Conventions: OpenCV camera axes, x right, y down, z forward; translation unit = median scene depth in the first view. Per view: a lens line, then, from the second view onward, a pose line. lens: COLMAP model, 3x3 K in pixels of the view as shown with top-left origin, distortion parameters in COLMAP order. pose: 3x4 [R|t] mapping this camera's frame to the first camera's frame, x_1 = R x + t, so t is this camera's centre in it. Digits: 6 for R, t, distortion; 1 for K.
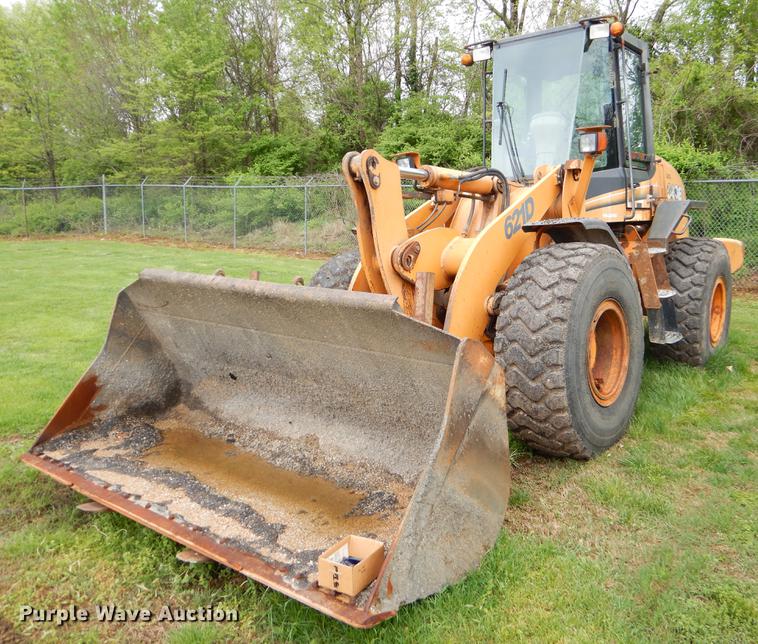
lens RADIAL K [[697.1, 0, 379.1], [0, 697.1, 324.2], [0, 0, 1]] dist [0.030095, 0.000000]
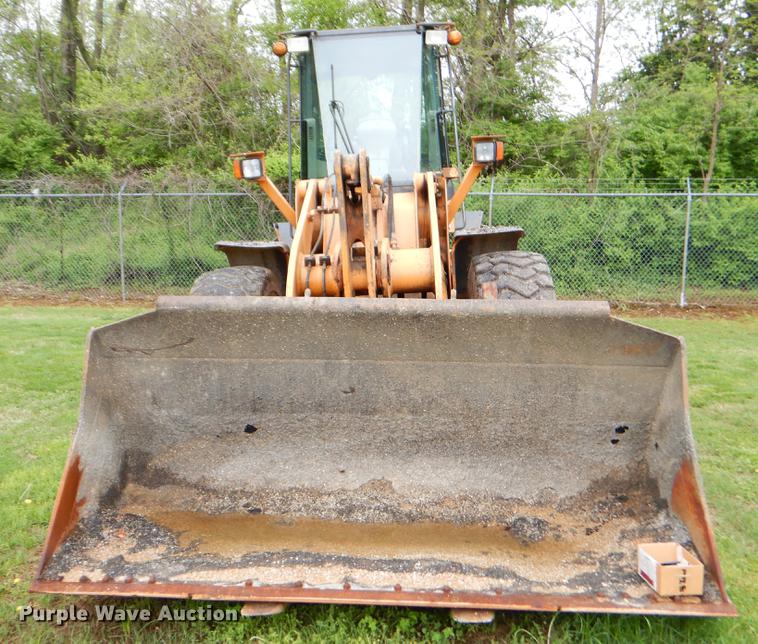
lens RADIAL K [[865.7, 0, 340.4], [0, 865.7, 327.5], [0, 0, 1]] dist [0.078005, 0.000000]
pose [[0.821729, -0.074719, 0.564959, -0.665057], [0.096901, 0.995250, -0.009316, -0.020655], [-0.561579, 0.062400, 0.825067, 0.121378]]
